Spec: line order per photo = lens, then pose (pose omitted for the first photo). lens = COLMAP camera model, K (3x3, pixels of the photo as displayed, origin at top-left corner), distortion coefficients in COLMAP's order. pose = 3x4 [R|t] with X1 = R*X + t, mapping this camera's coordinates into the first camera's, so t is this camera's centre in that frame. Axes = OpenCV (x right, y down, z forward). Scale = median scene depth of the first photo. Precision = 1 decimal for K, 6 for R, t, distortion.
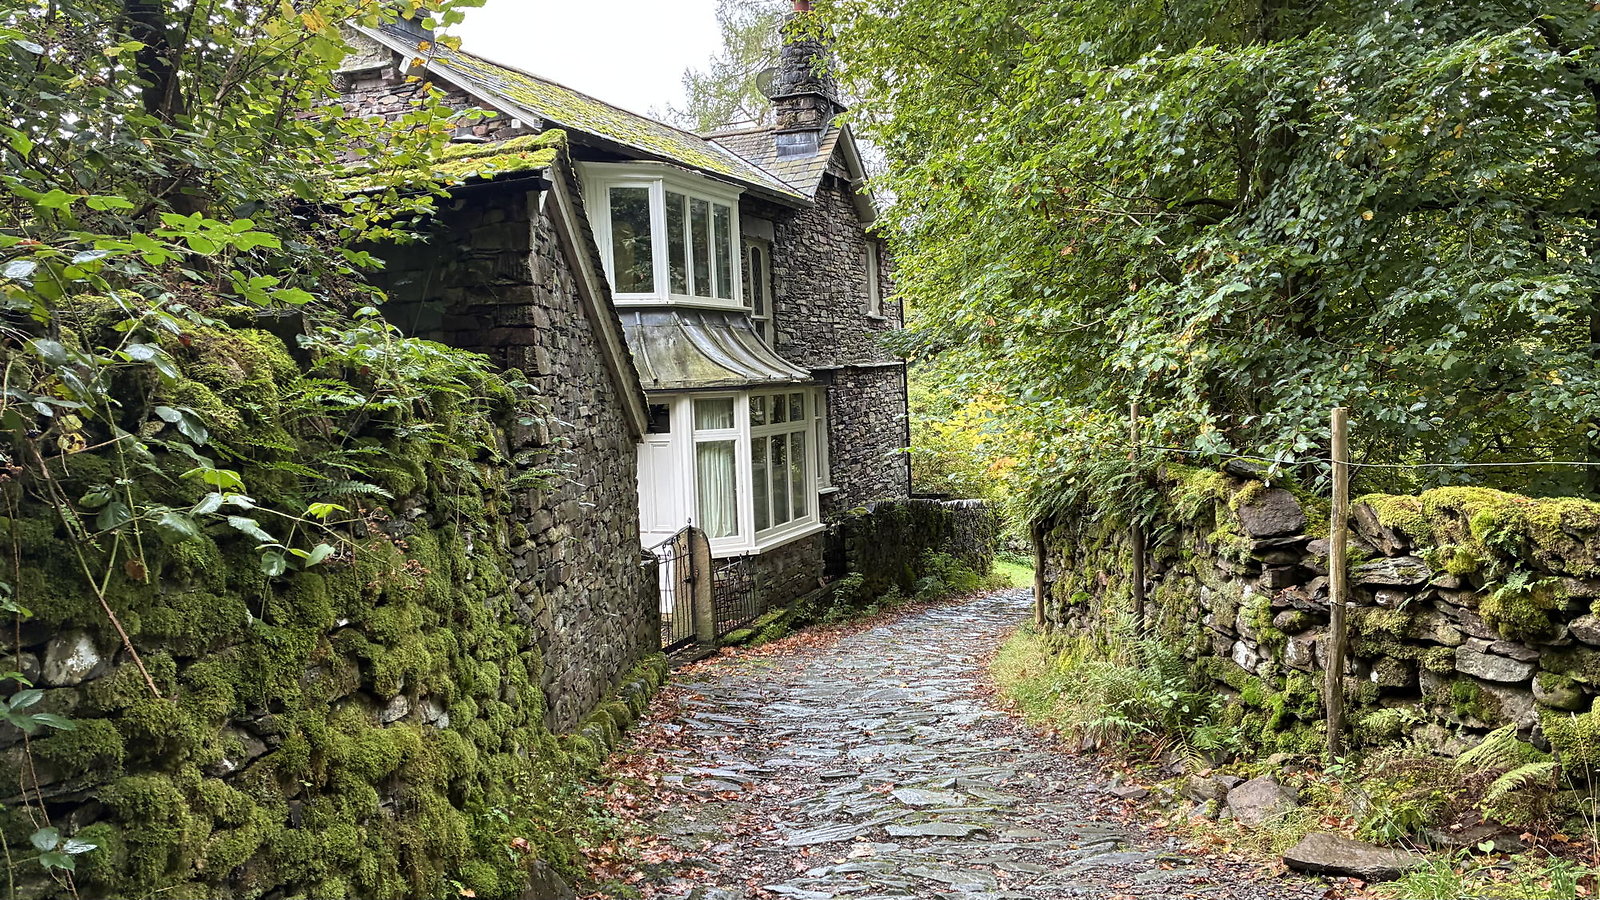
lens RADIAL K [[1175.5, 0, 803.4], [0, 1175.5, 463.6], [0, 0, 1]] dist [0.010262, -0.018314]
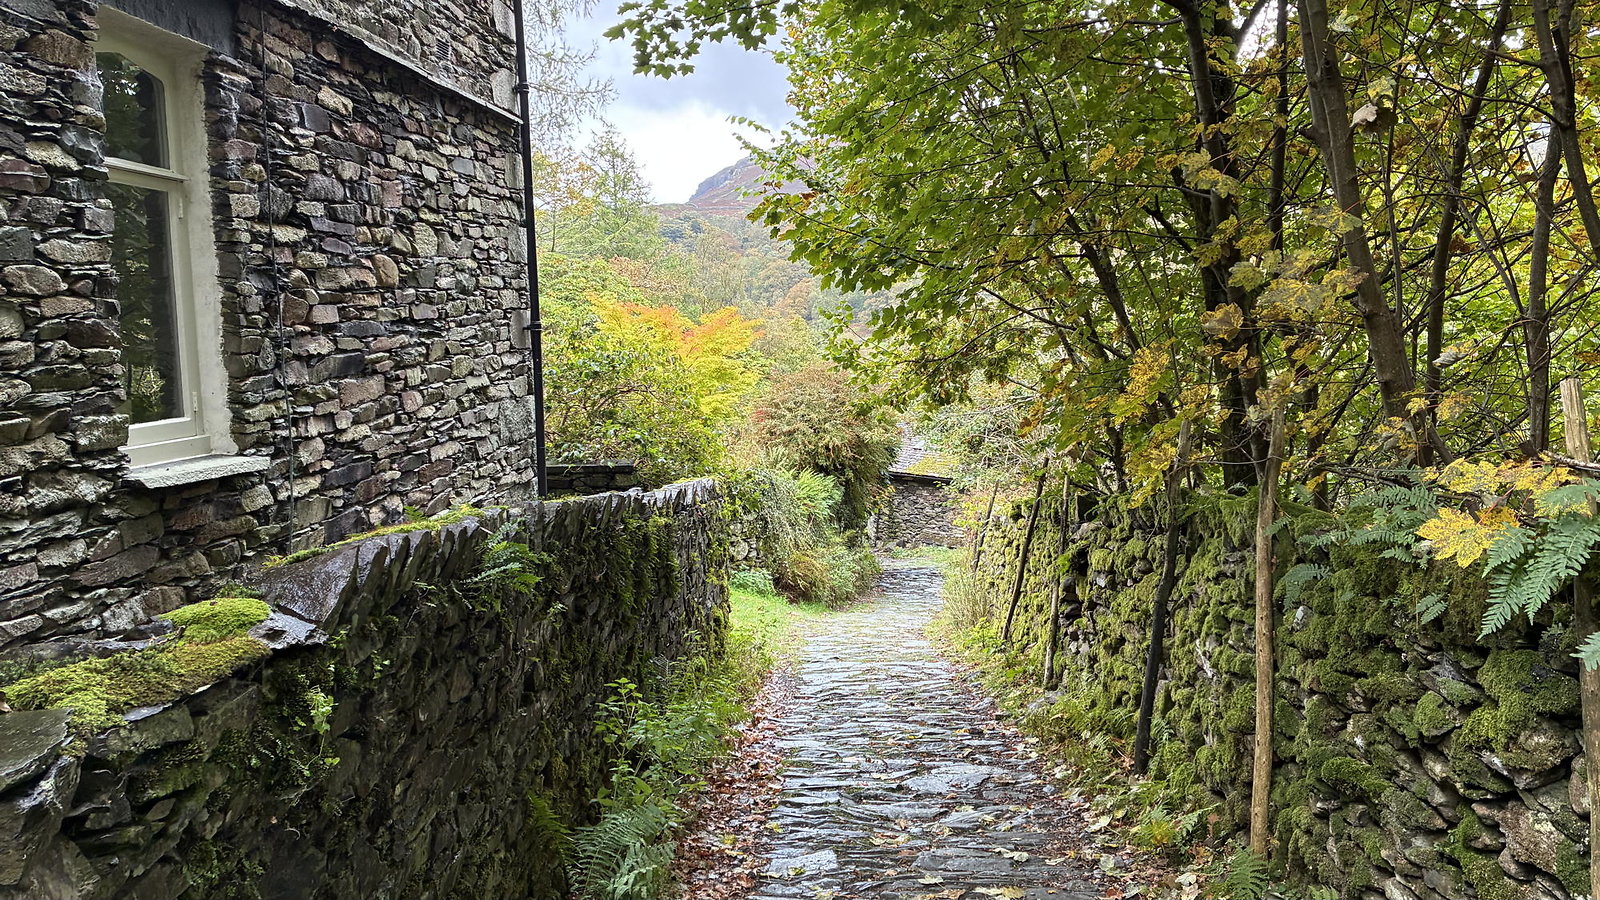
lens RADIAL K [[1175.5, 0, 804.0], [0, 1175.5, 439.9], [0, 0, 1]] dist [0.010262, -0.018314]
pose [[0.949165, -0.007819, 0.314682, 0.077482], [0.003551, 0.999894, 0.014133, 0.016918], [-0.314759, -0.012297, 0.949092, 0.923043]]
